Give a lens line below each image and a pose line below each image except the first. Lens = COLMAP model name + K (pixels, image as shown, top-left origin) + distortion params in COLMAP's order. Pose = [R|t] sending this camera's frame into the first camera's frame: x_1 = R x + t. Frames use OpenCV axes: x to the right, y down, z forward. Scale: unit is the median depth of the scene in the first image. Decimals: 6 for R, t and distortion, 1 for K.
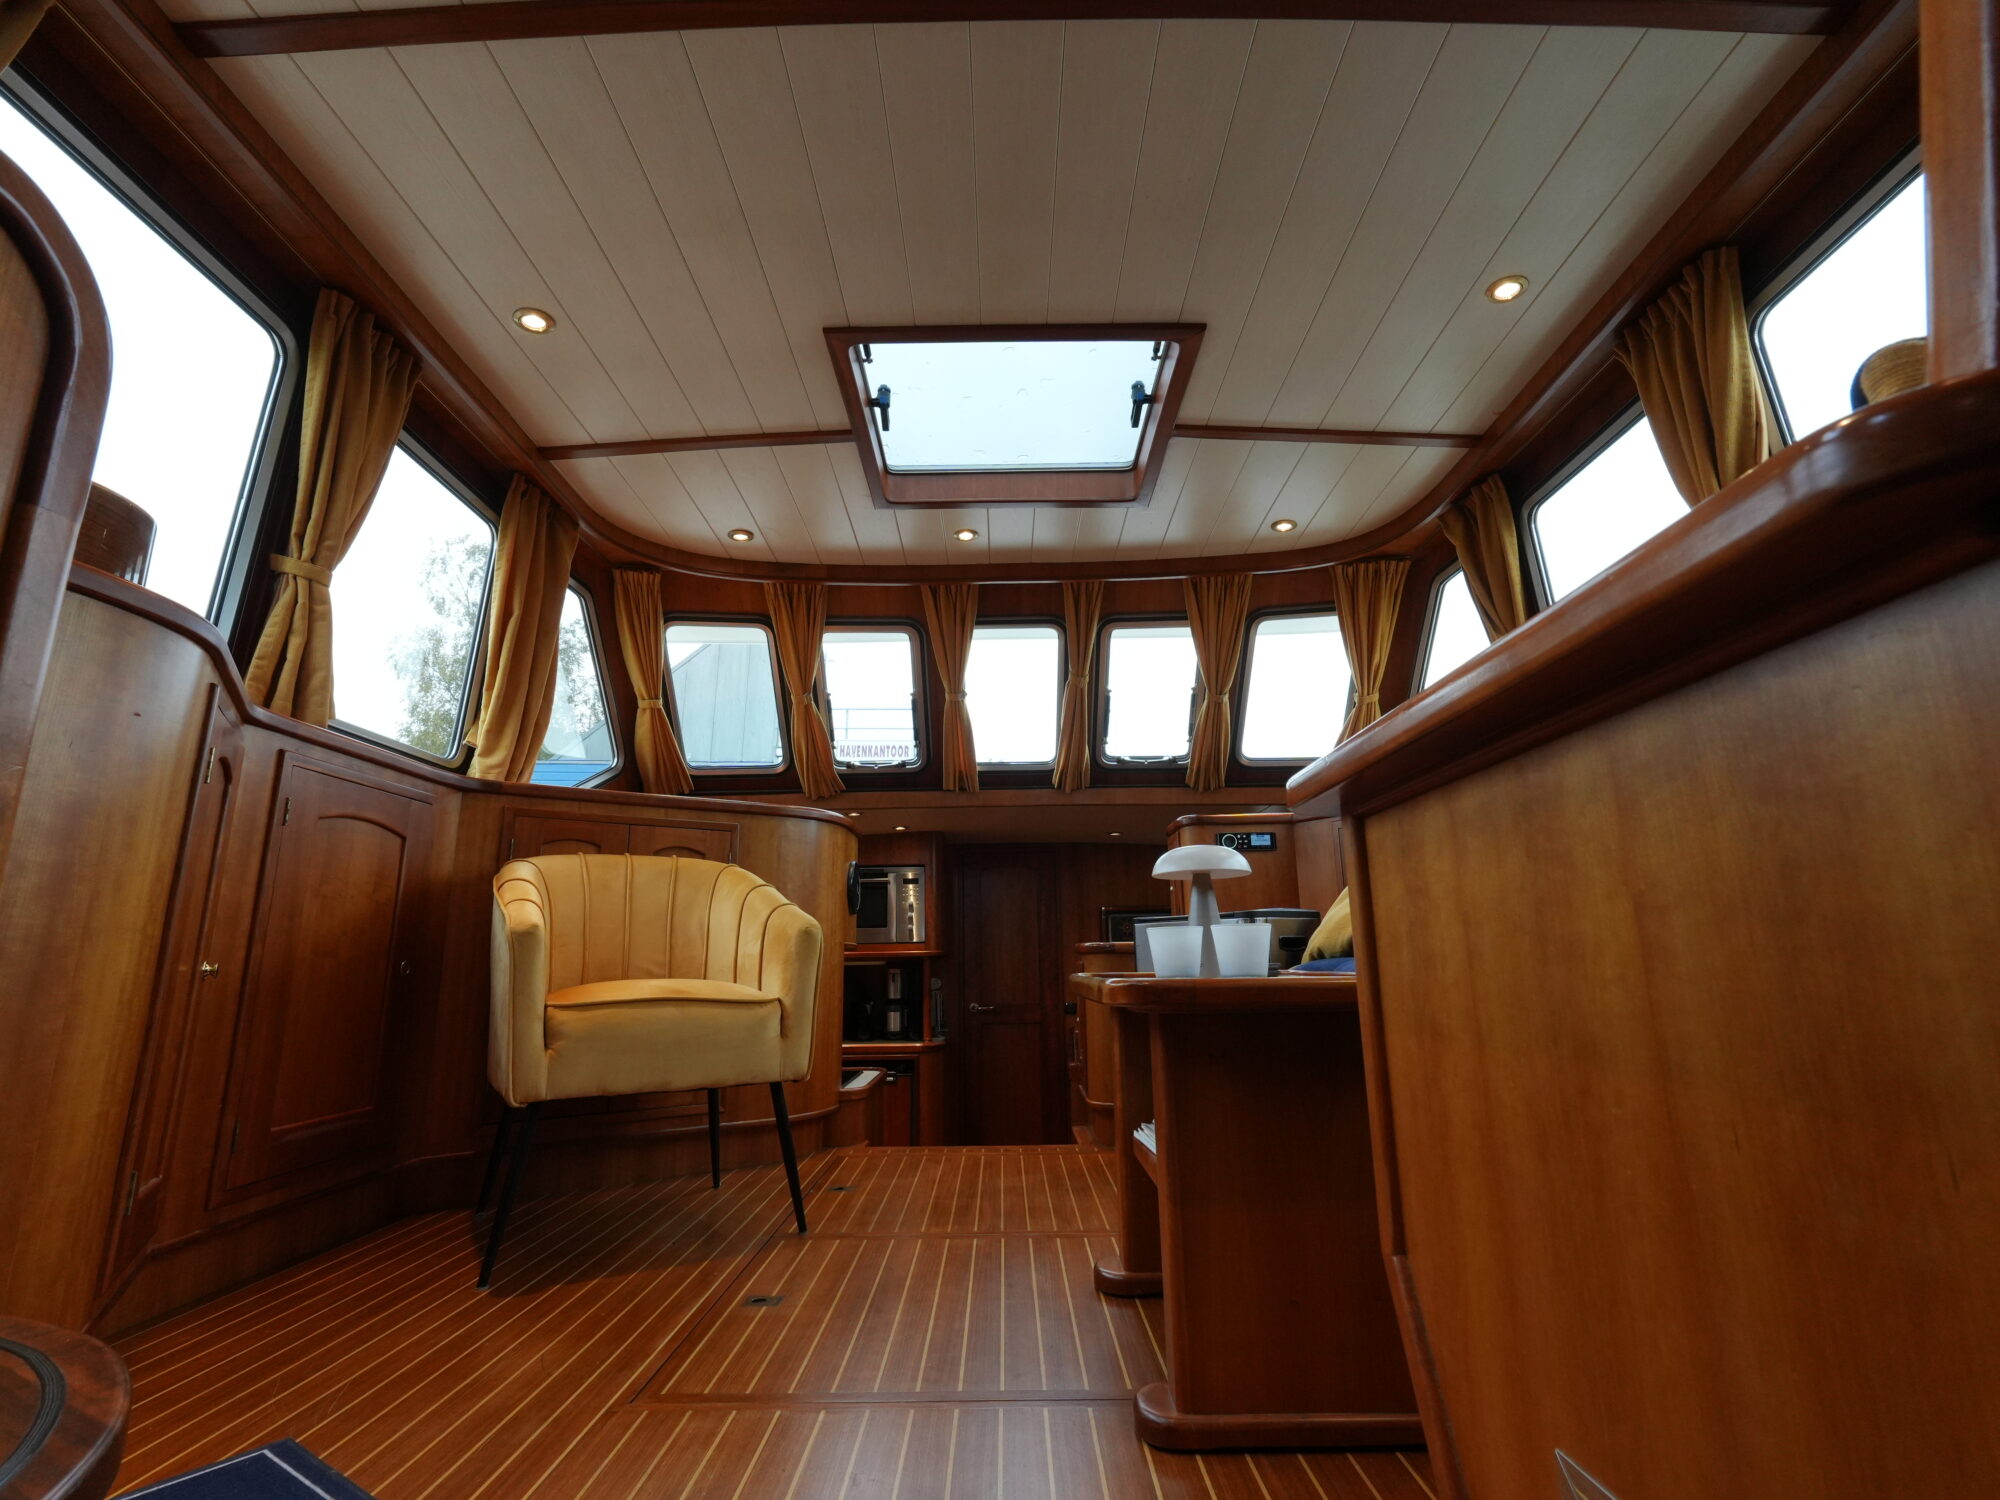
lens RADIAL K [[940.7, 0, 1001.5], [0, 940.7, 745.7], [0, 0, 1]] dist [0.001412, -0.000807]
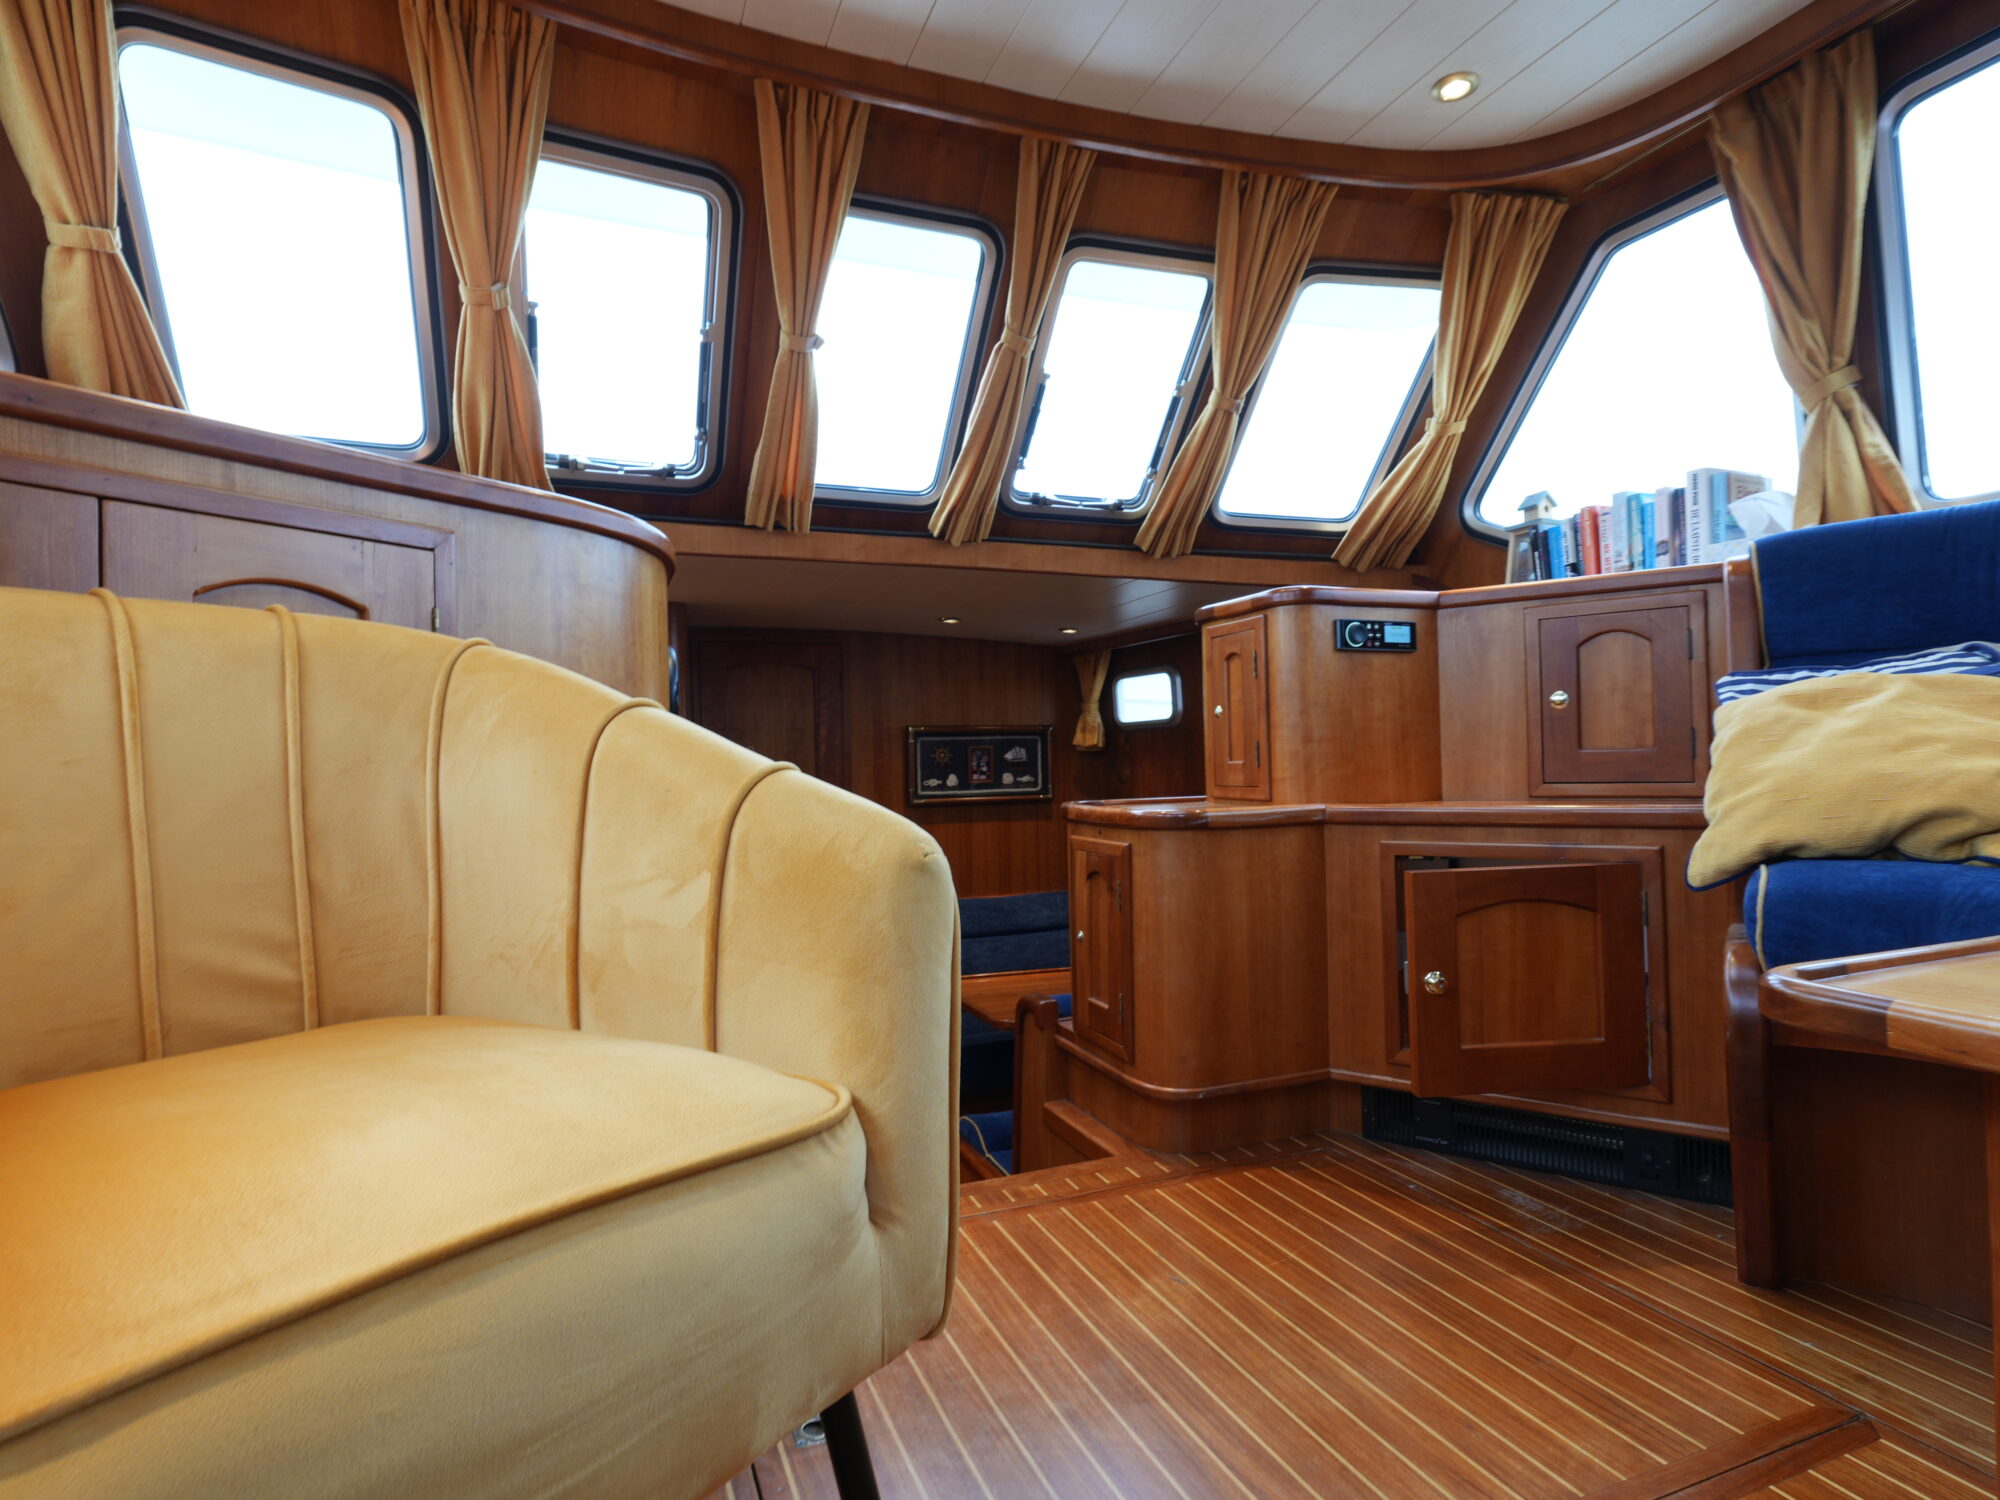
lens RADIAL K [[1053.1, 0, 989.8], [0, 1053.1, 742.4], [0, 0, 1]] dist [0.002039, -0.003012]
pose [[0.927213, 0.001127, 0.374532, -0.177830], [-0.073411, 0.981145, 0.178787, 0.056148], [-0.367268, -0.193268, 0.909814, 0.395780]]
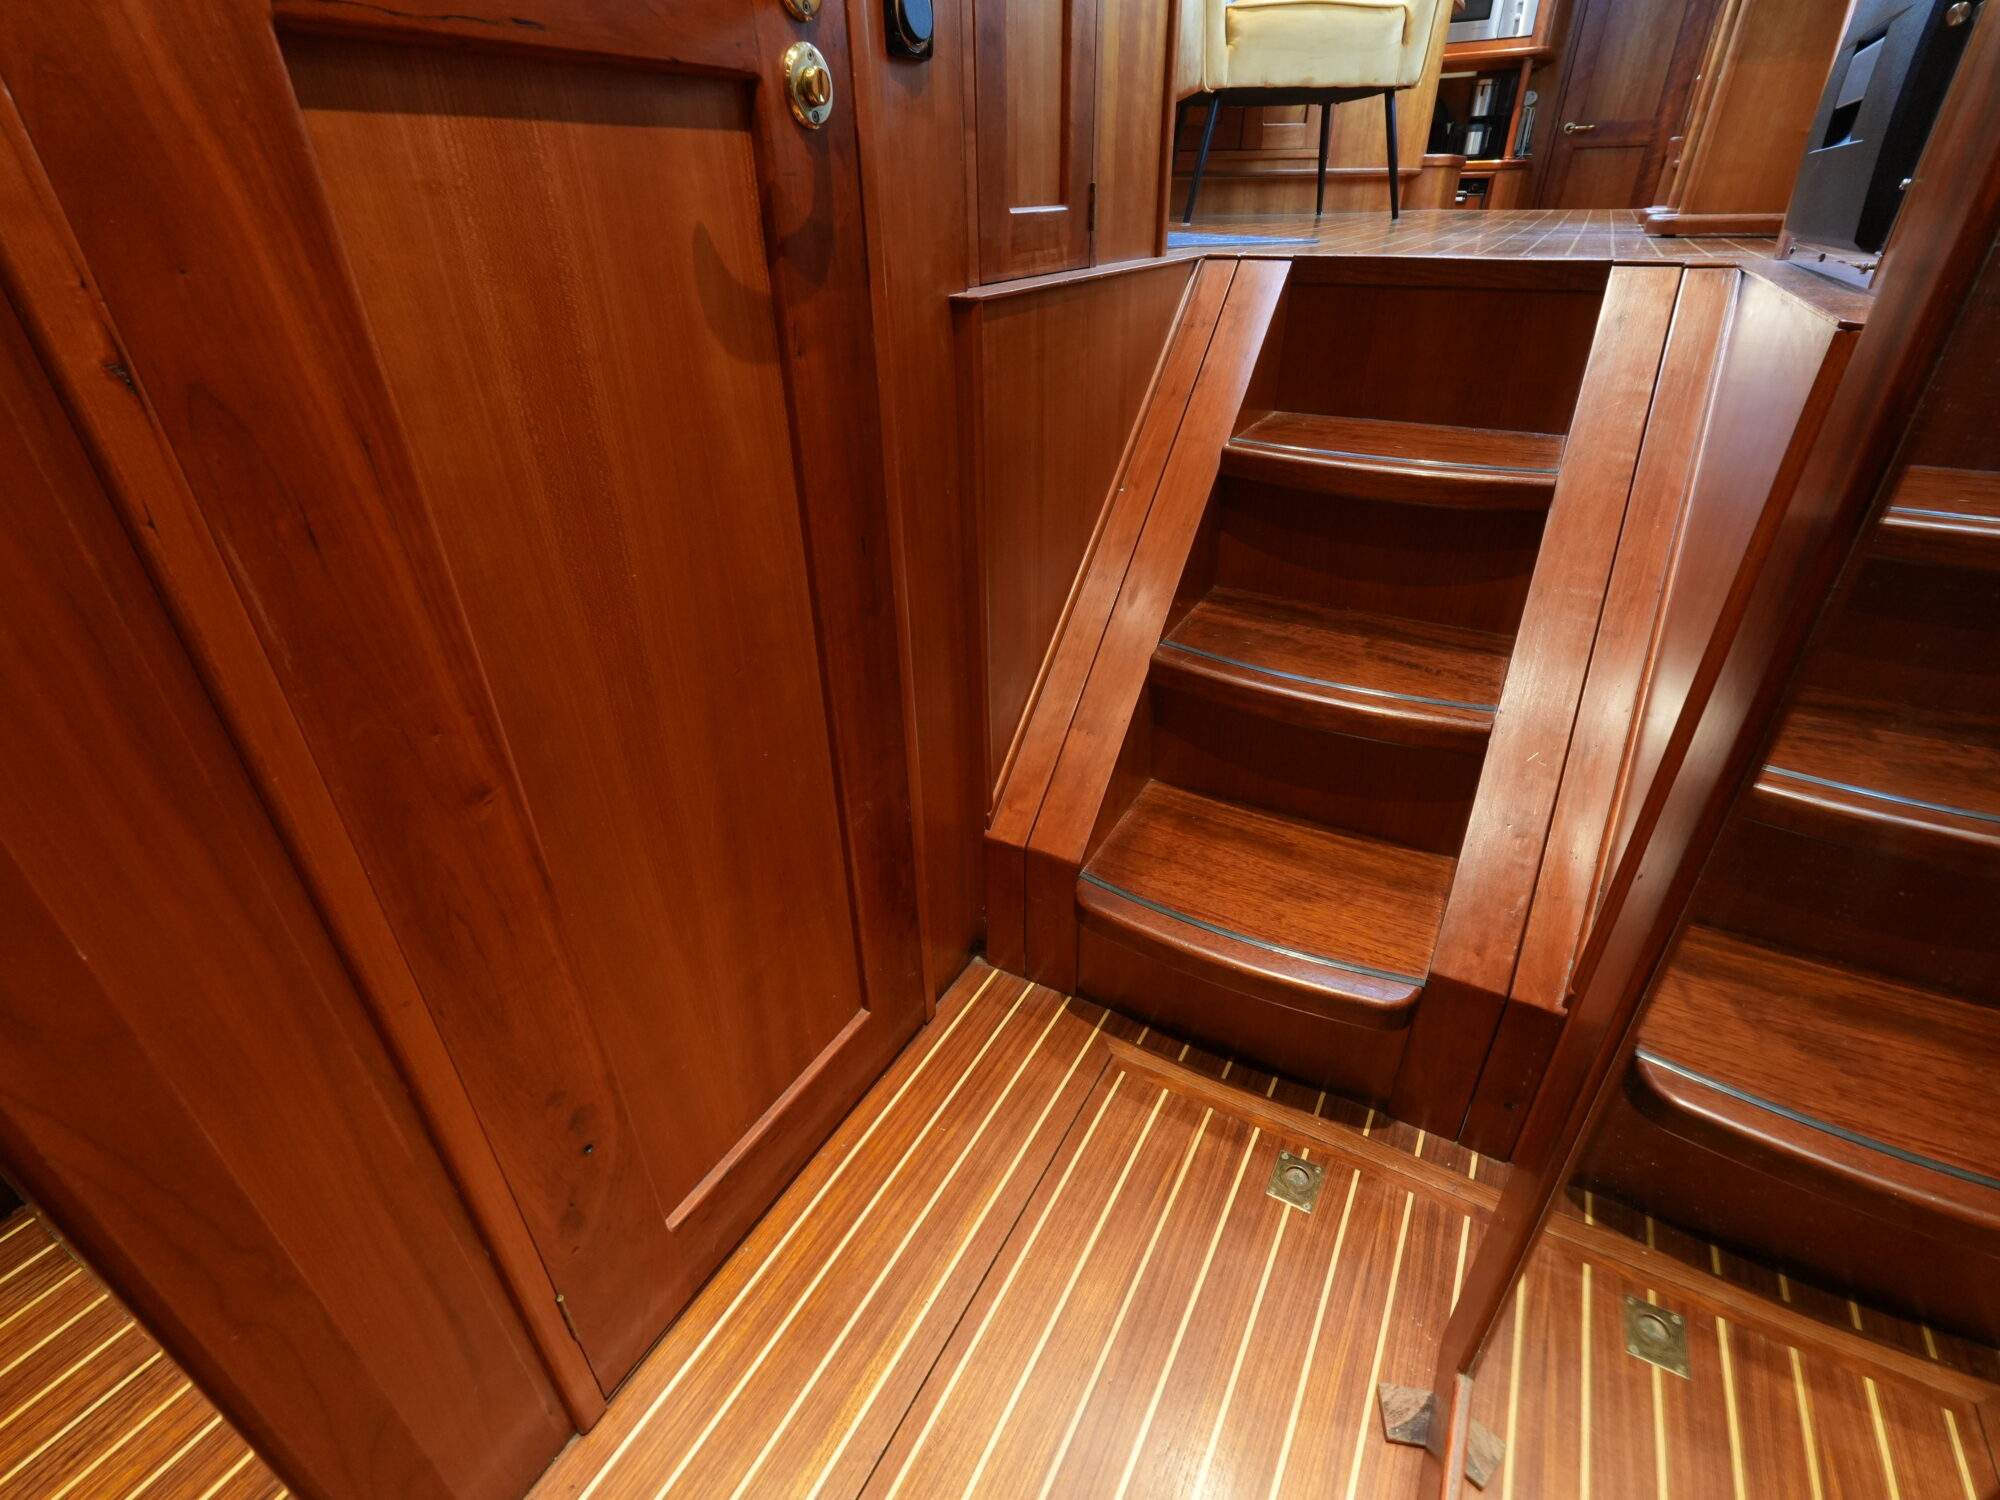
lens RADIAL K [[940.7, 0, 1001.5], [0, 940.7, 745.7], [0, 0, 1]] dist [0.001412, -0.000807]
pose [[0.875890, 0.245526, -0.415373, 0.021632], [0.112374, 0.733384, 0.670462, 0.056545], [0.469244, -0.633928, 0.614773, -0.307090]]
